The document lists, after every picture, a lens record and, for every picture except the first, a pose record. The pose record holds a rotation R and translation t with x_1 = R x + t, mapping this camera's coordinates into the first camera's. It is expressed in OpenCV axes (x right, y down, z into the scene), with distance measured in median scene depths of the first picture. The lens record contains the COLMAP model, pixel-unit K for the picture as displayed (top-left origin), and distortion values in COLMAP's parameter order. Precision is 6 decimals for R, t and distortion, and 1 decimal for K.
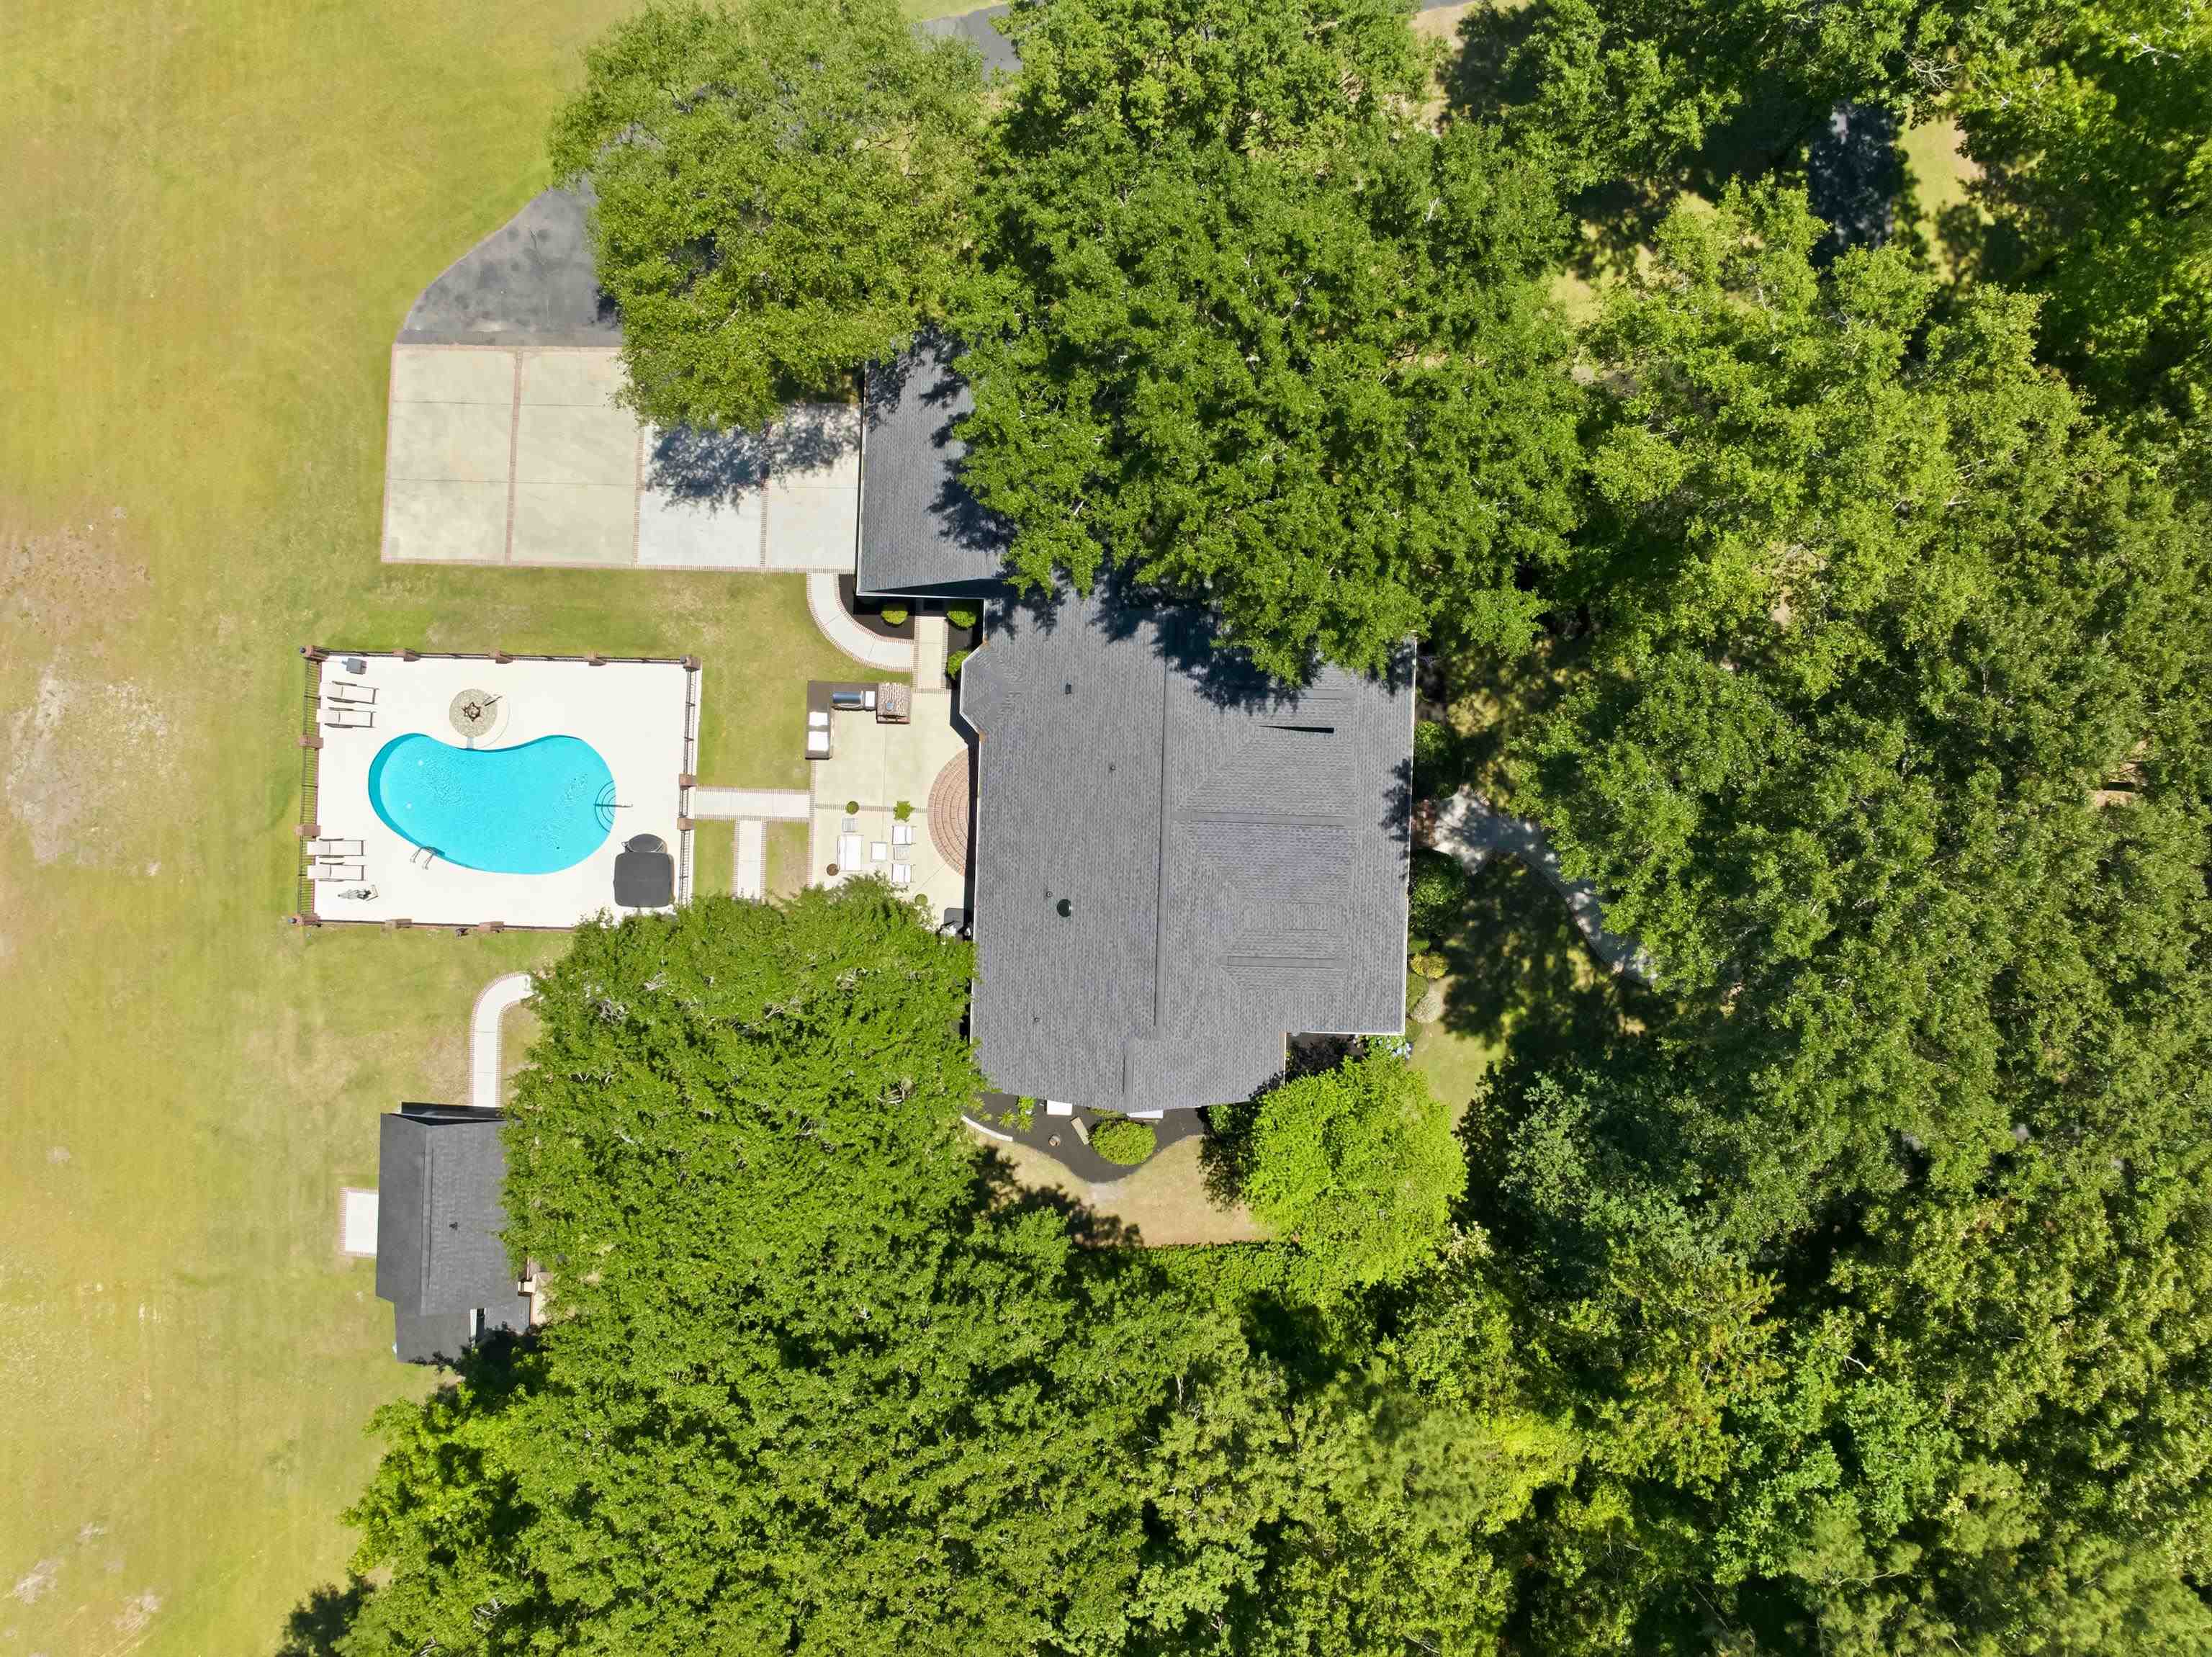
lens RADIAL K [[1531.0, 0, 1121.3], [0, 1531.0, 867.9], [0, 0, 1]] dist [-0.042506, -0.000743]
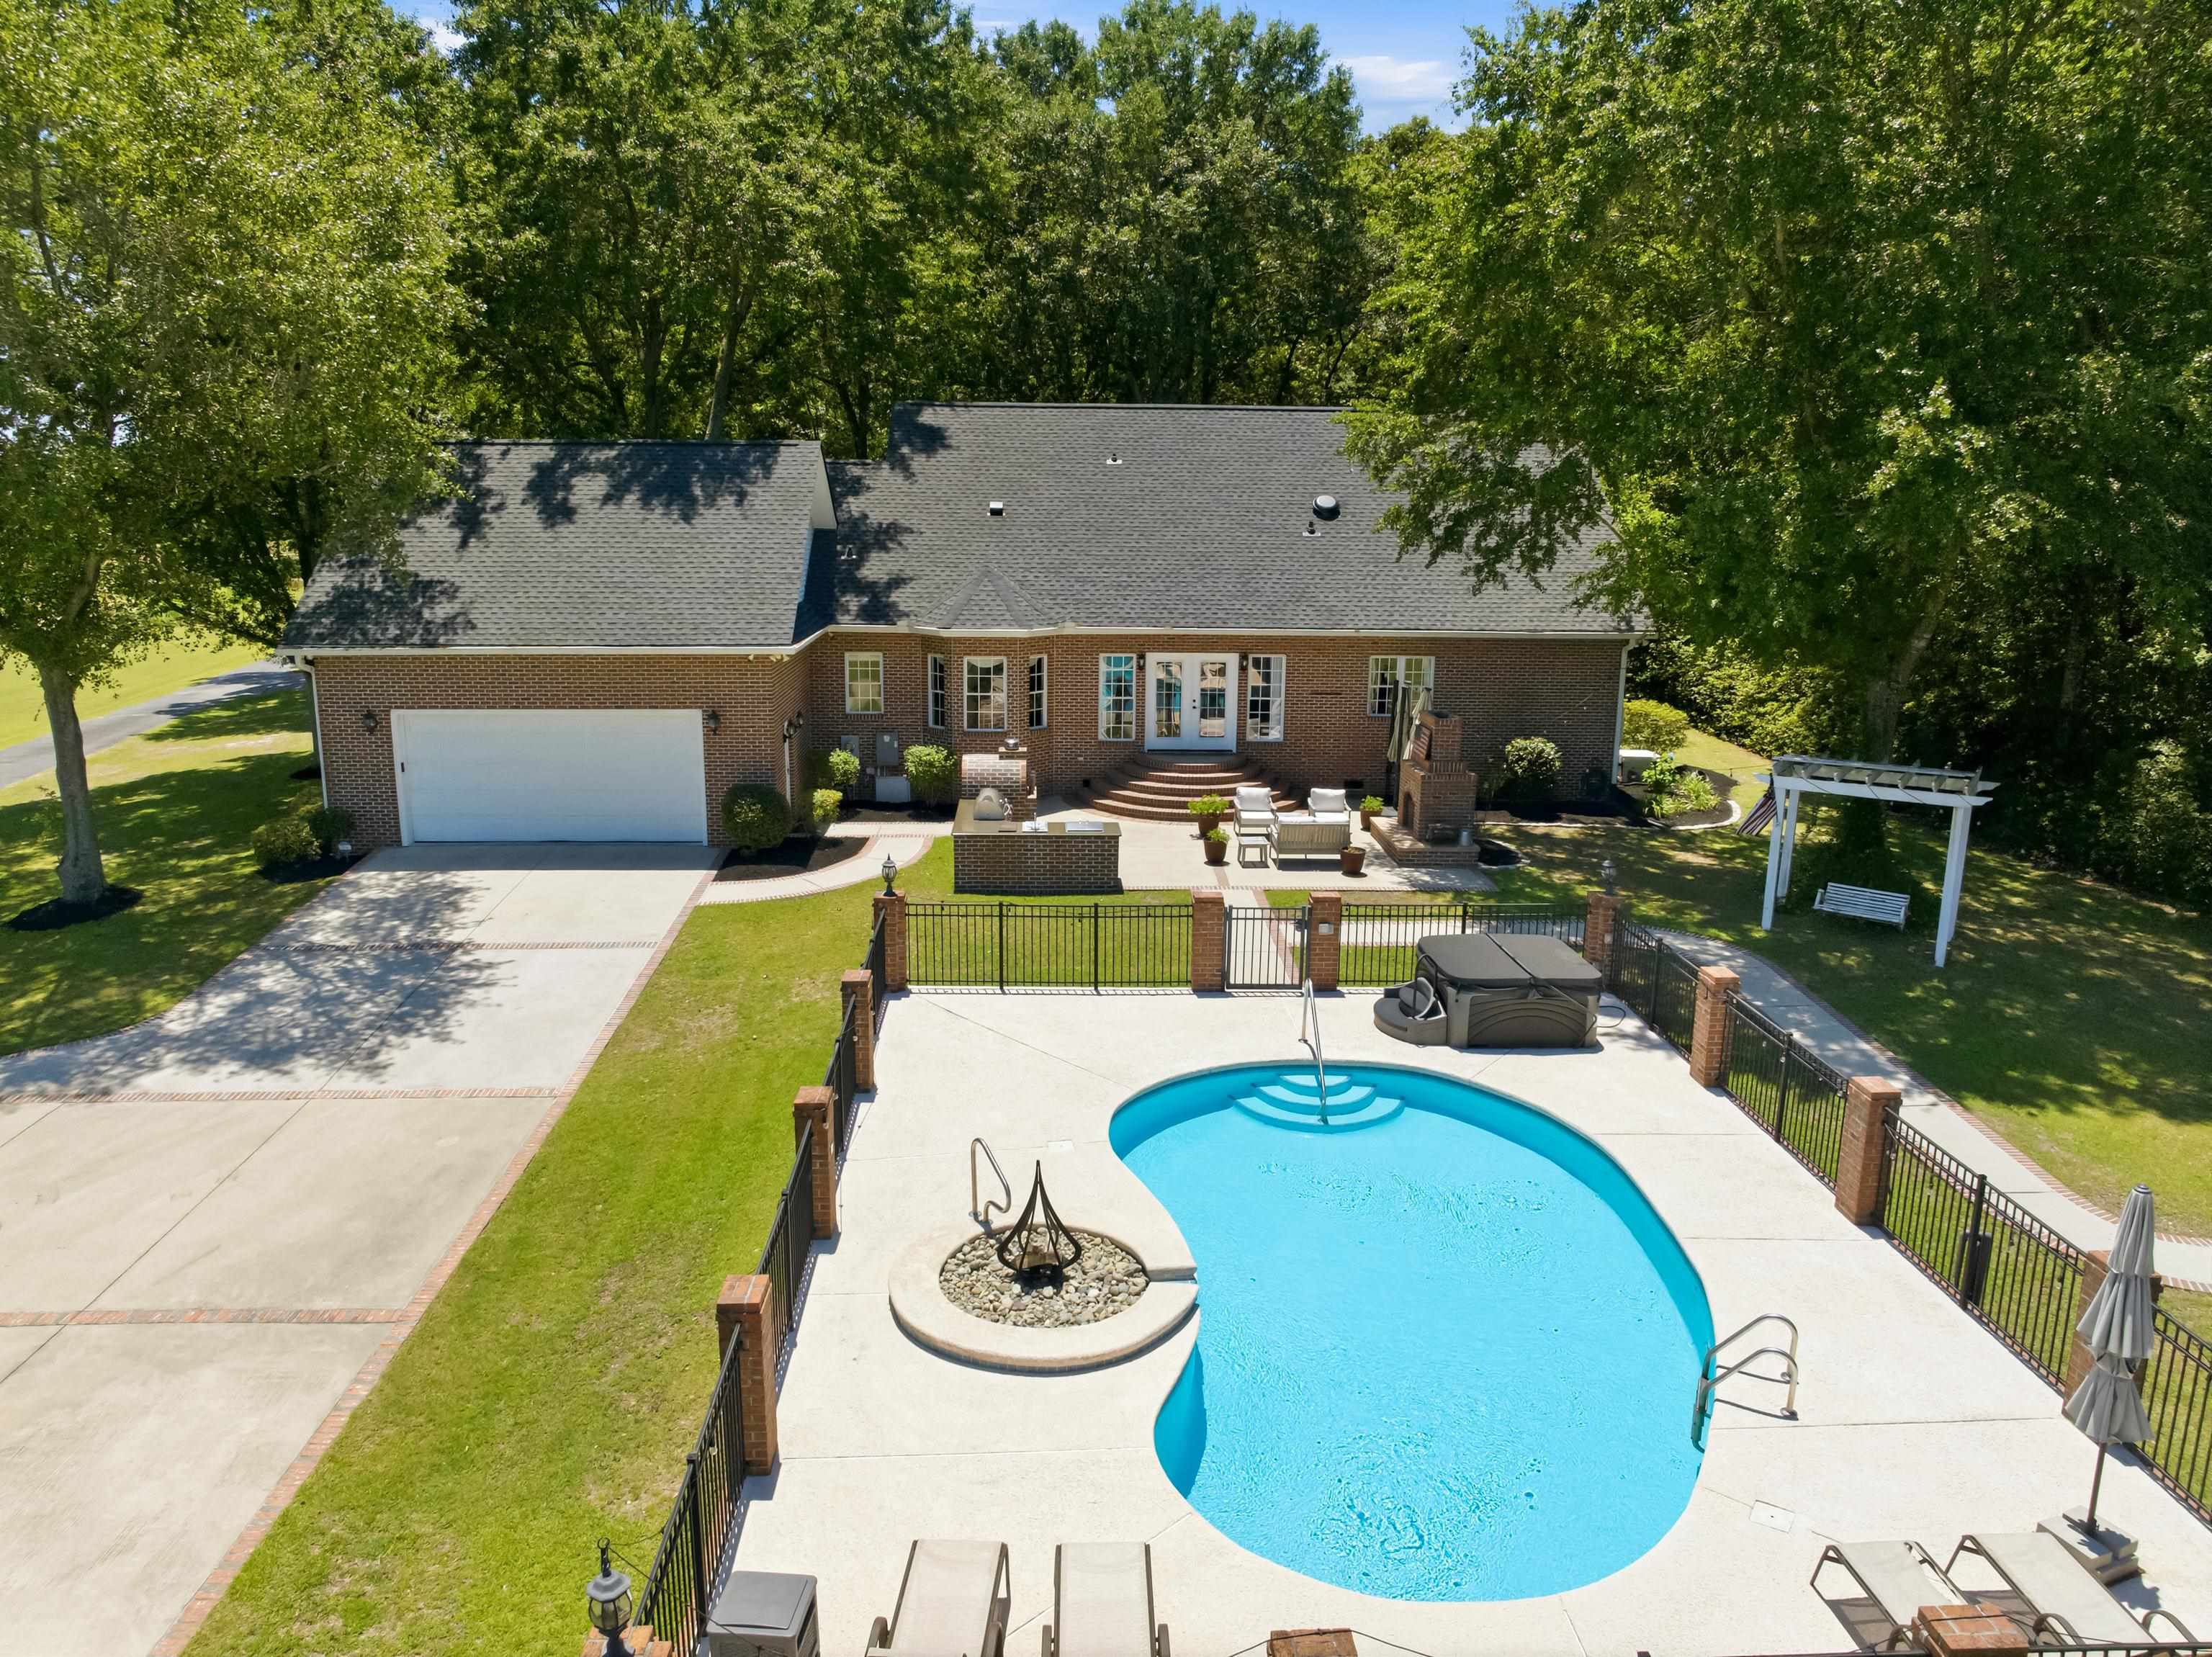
lens RADIAL K [[1531.0, 0, 1121.3], [0, 1531.0, 867.9], [0, 0, 1]] dist [-0.042506, -0.000743]
pose [[-0.081620, -0.230021, 0.969757, -0.635064], [0.996615, -0.028405, 0.077143, -0.105753], [0.009802, 0.972771, 0.231560, 0.885449]]
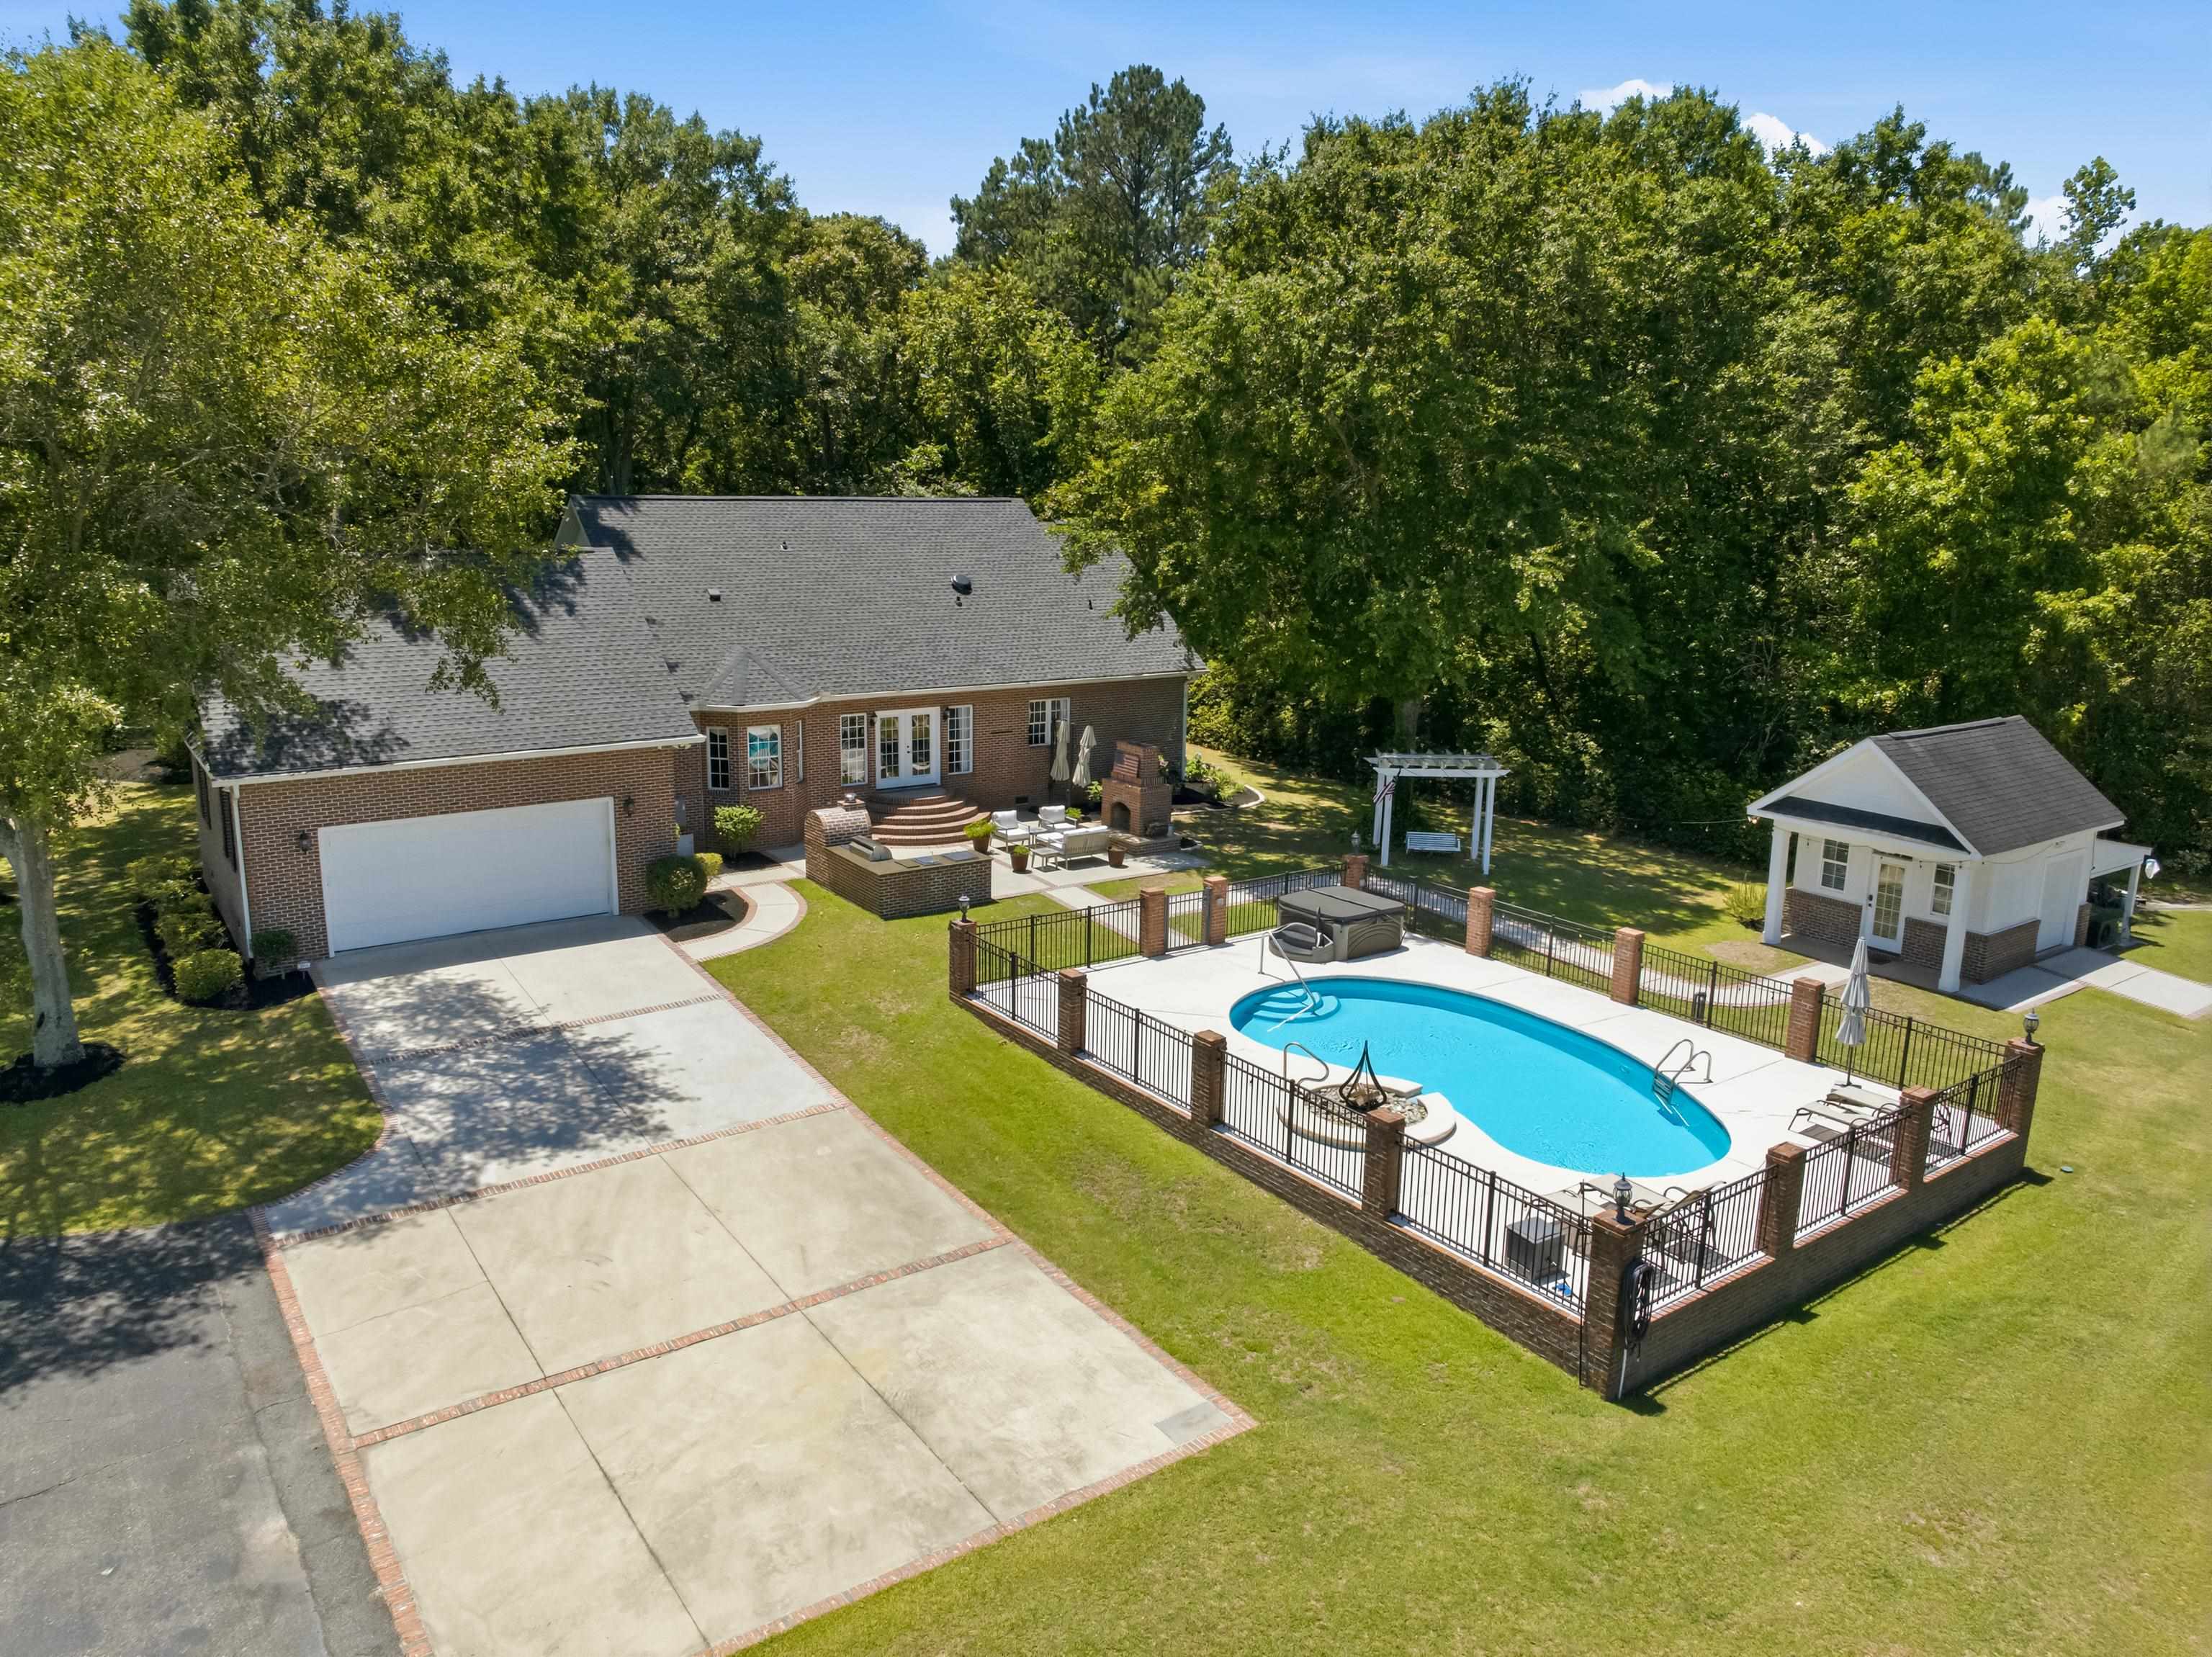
lens RADIAL K [[1513.5, 0, 1111.4], [0, 1513.5, 887.7], [0, 0, 1]] dist [-0.023565, -0.000935]
pose [[-0.612219, -0.203207, 0.764130, -0.677193], [0.790674, -0.163133, 0.590103, -0.380101], [0.004742, 0.965450, 0.260544, 0.838334]]
